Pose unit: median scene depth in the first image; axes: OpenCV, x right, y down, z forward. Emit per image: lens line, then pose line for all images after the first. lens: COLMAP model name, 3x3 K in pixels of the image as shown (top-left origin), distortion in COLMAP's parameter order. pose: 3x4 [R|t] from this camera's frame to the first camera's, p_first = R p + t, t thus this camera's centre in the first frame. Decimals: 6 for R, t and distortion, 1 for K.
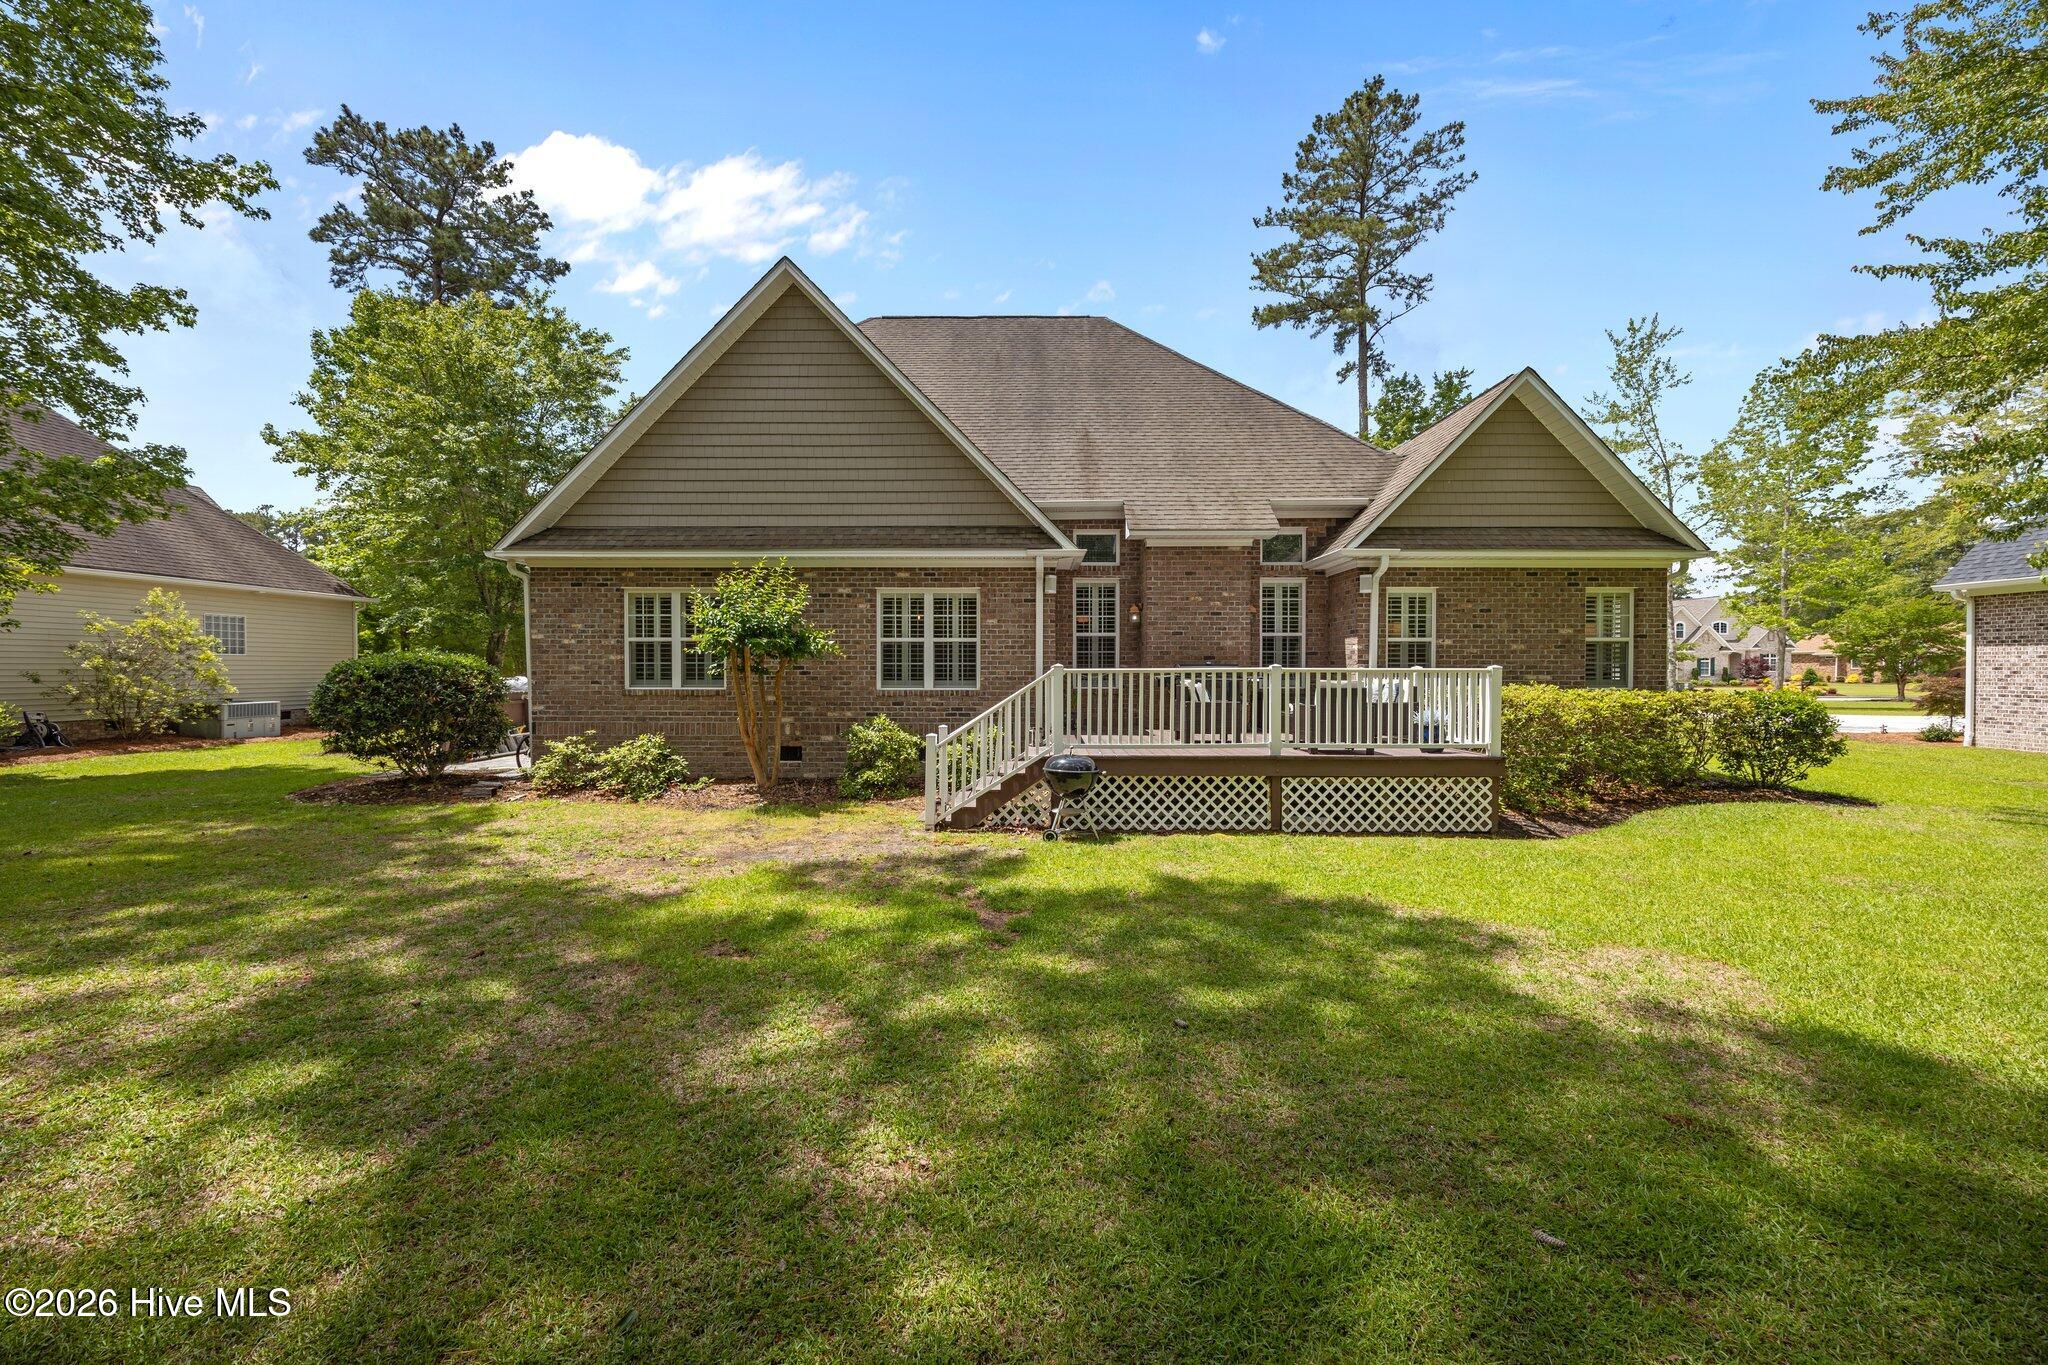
lens RADIAL K [[784.5, 0, 1026.7], [0, 784.5, 681.6], [0, 0, 1]] dist [-0.002366, -0.000060]
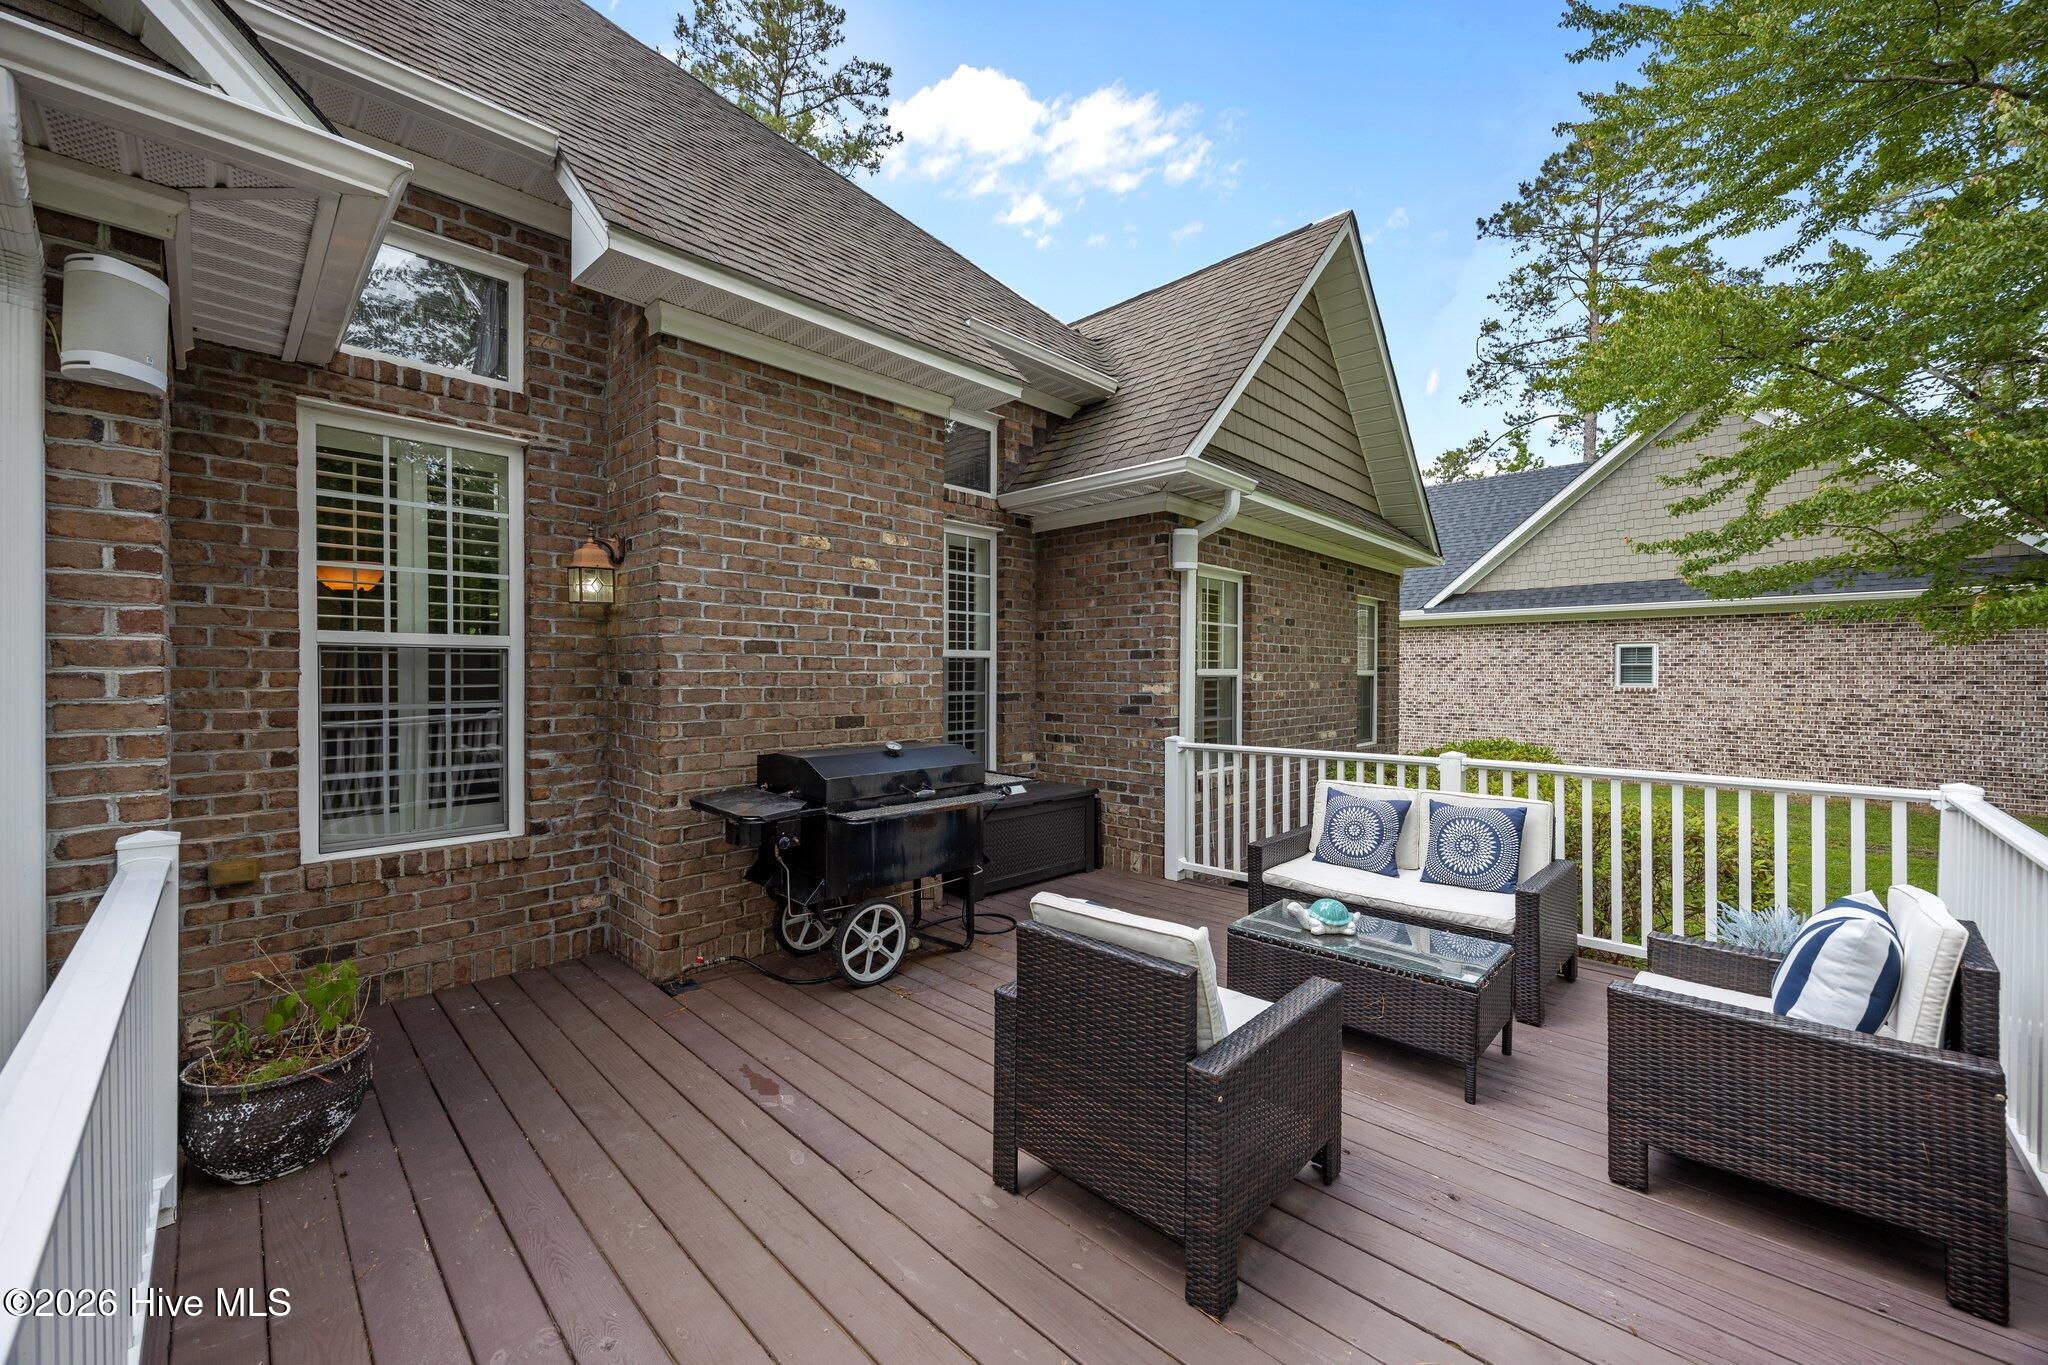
lens RADIAL K [[784.5, 0, 1032.6], [0, 784.5, 676.1], [0, 0, 1]] dist [-0.002366, -0.000060]
pose [[0.681115, -0.001172, 0.732176, 0.037493], [0.008433, 0.999945, -0.006244, -0.044588], [-0.732128, 0.010427, 0.681087, 0.676481]]
